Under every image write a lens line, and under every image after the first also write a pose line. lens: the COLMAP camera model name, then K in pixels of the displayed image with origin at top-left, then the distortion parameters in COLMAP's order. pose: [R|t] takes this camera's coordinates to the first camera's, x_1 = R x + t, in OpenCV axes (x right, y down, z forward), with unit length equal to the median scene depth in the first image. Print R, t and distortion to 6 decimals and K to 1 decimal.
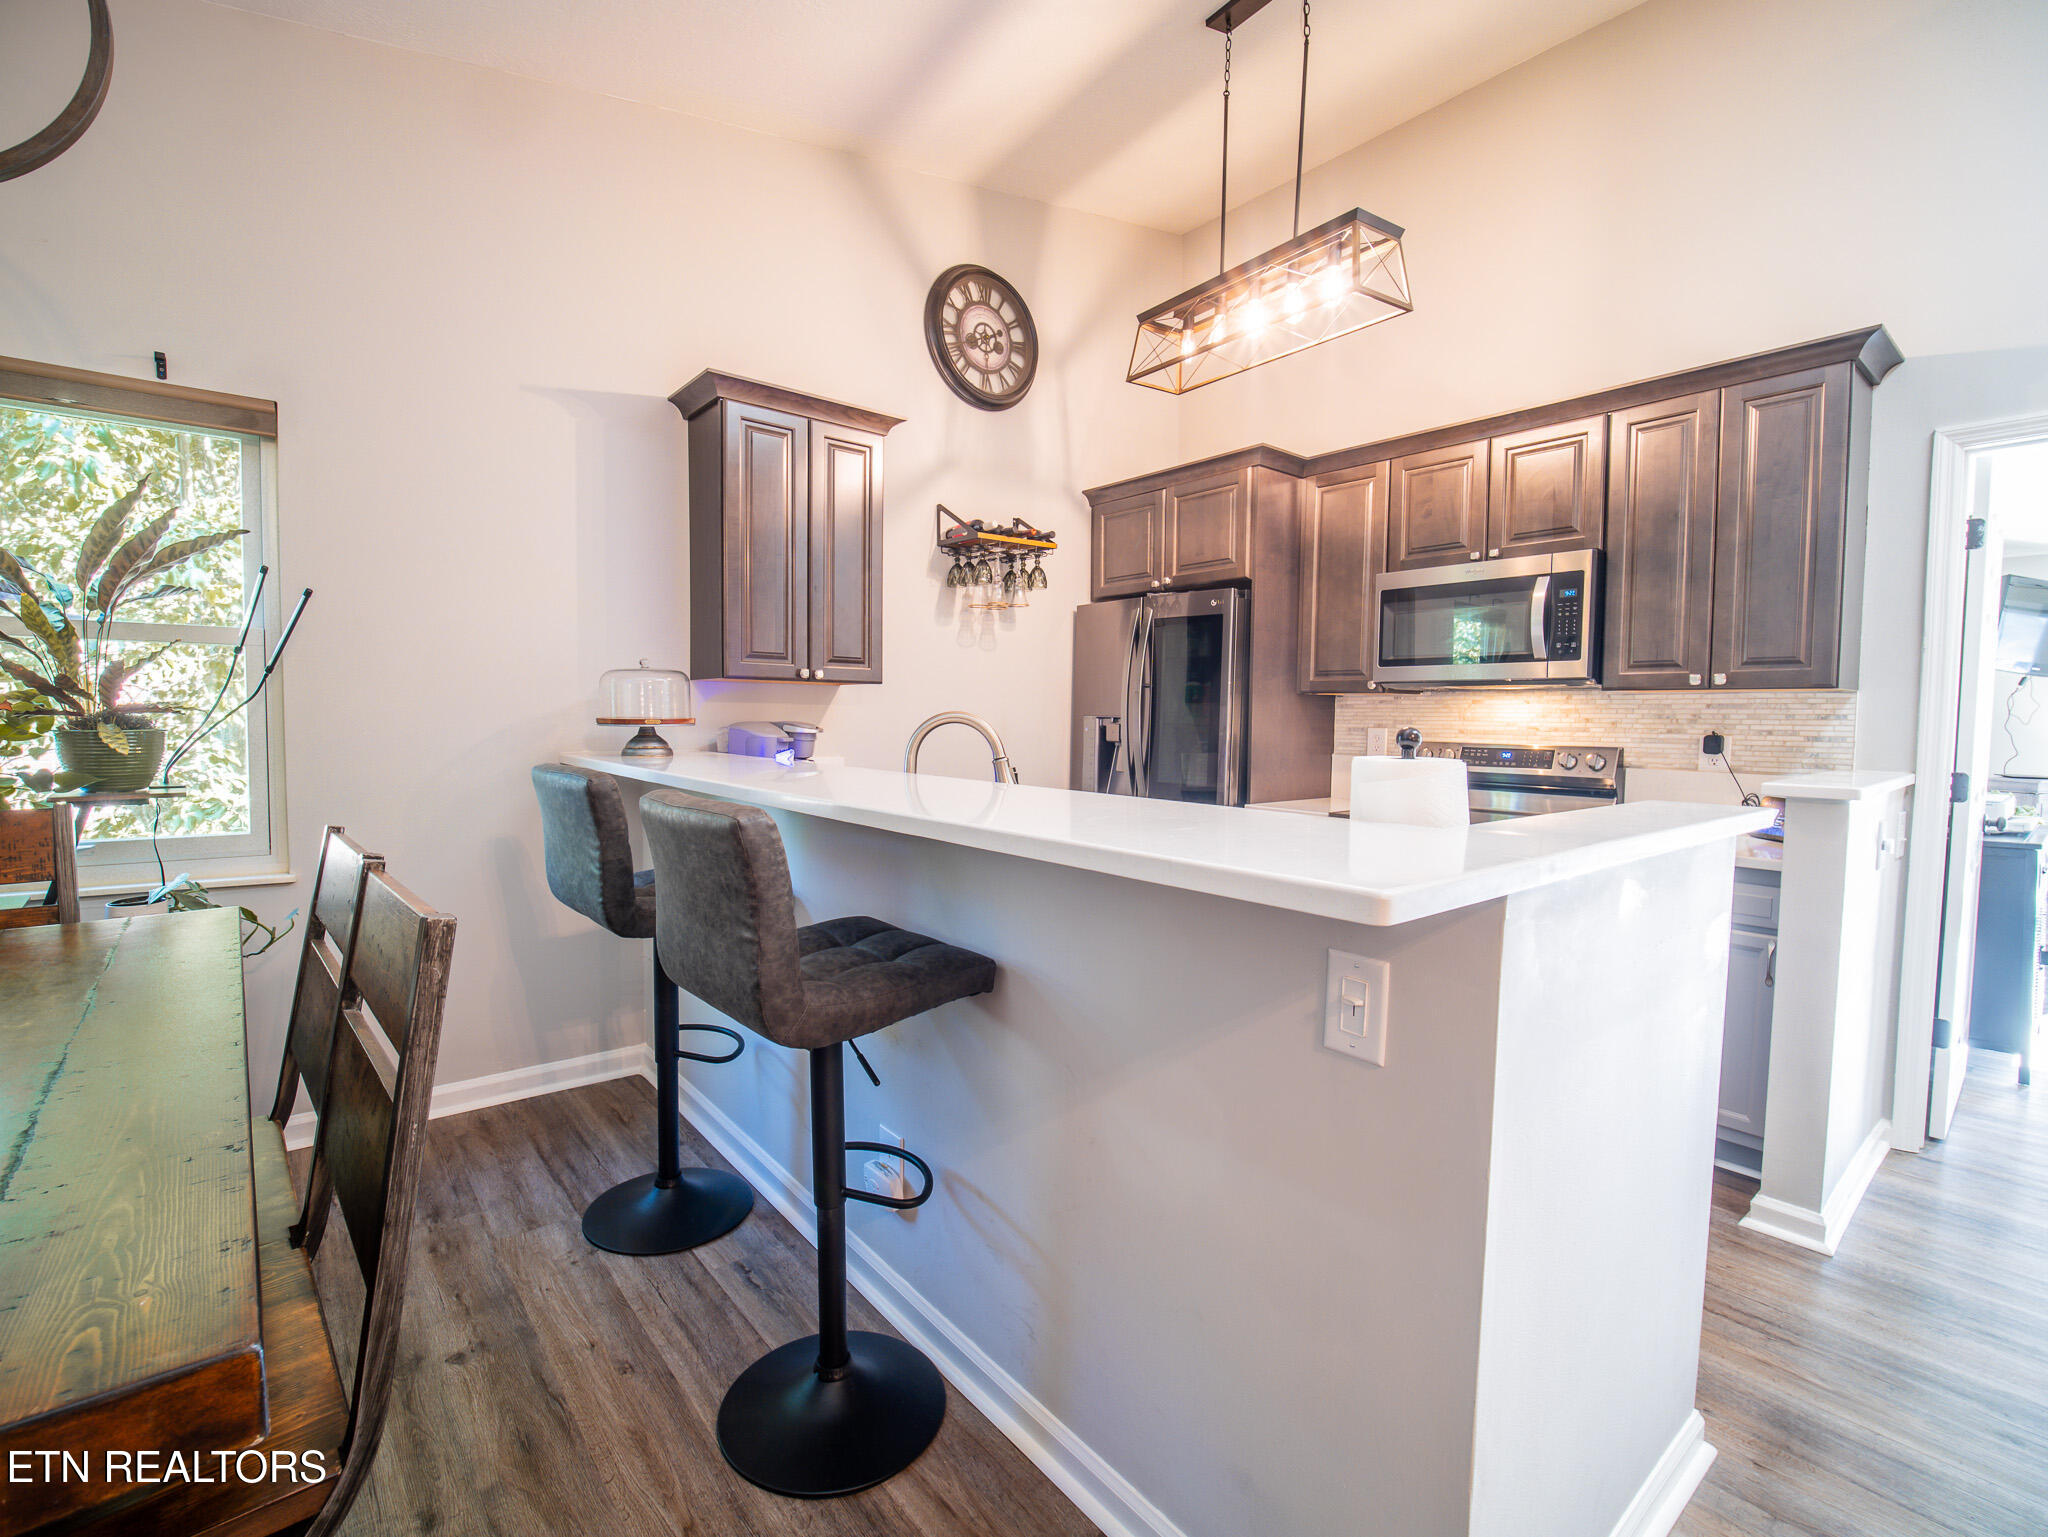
lens RADIAL K [[922.8, 0, 1020.0], [0, 922.8, 768.2], [0, 0, 1]] dist [-0.018902, 0.000060]
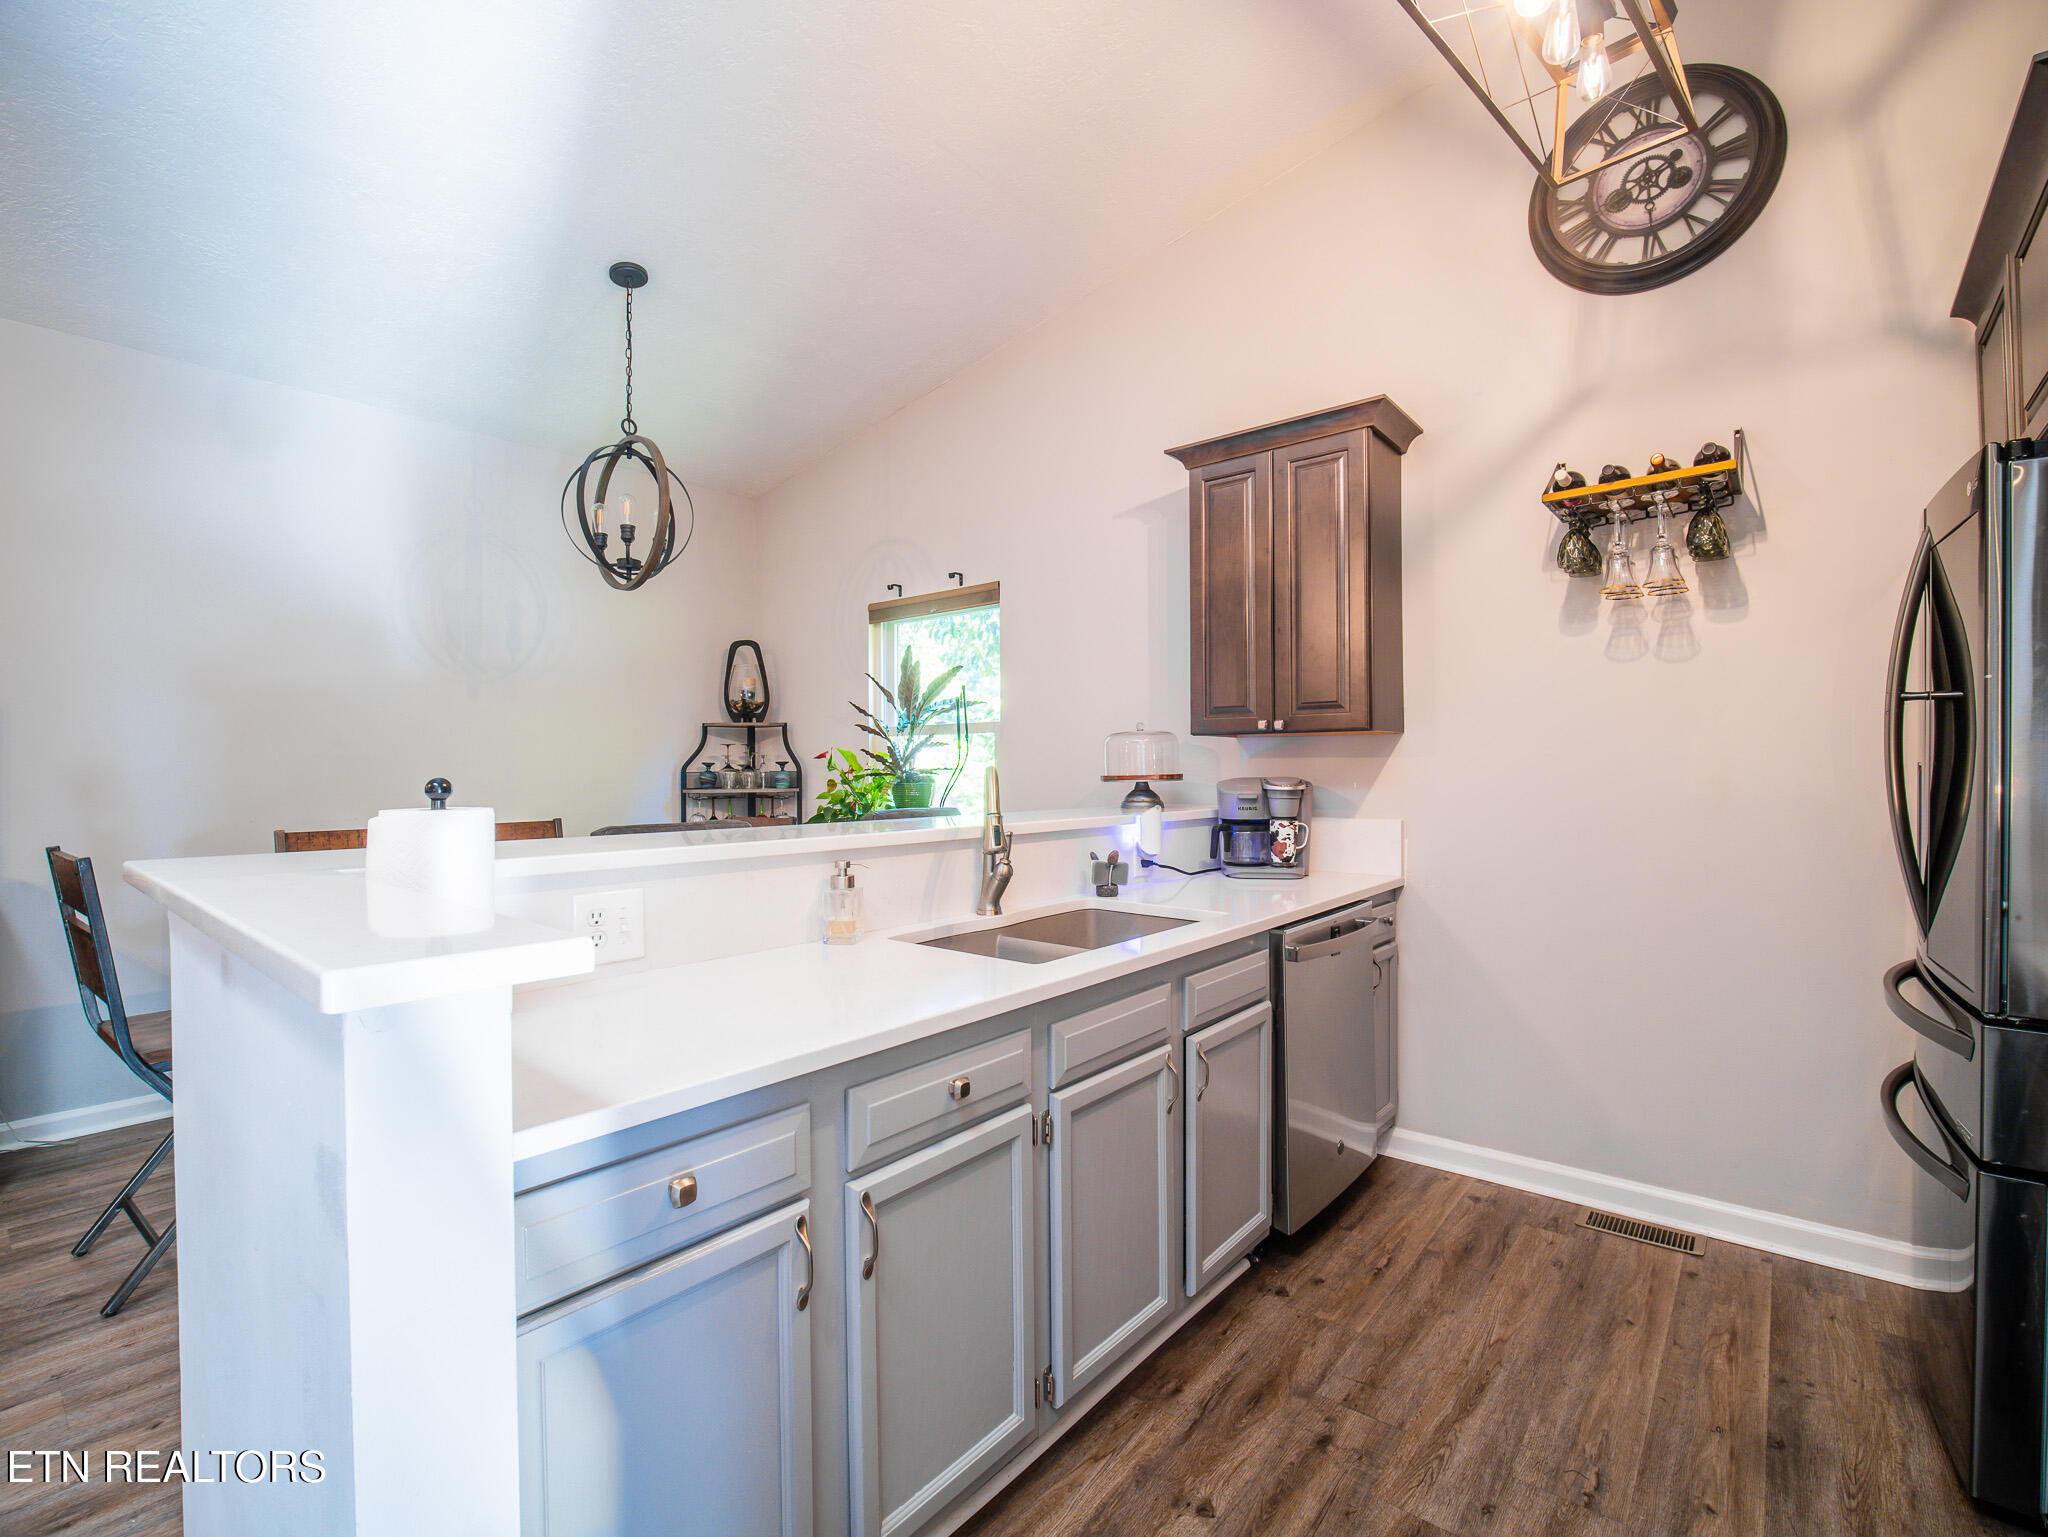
lens RADIAL K [[922.8, 0, 1020.0], [0, 922.8, 768.2], [0, 0, 1]] dist [-0.018902, 0.000060]
pose [[0.185561, -0.014944, -0.982519, 0.515870], [-0.050706, 0.998407, -0.024762, -0.020524], [0.981324, 0.054414, 0.184507, 0.493181]]
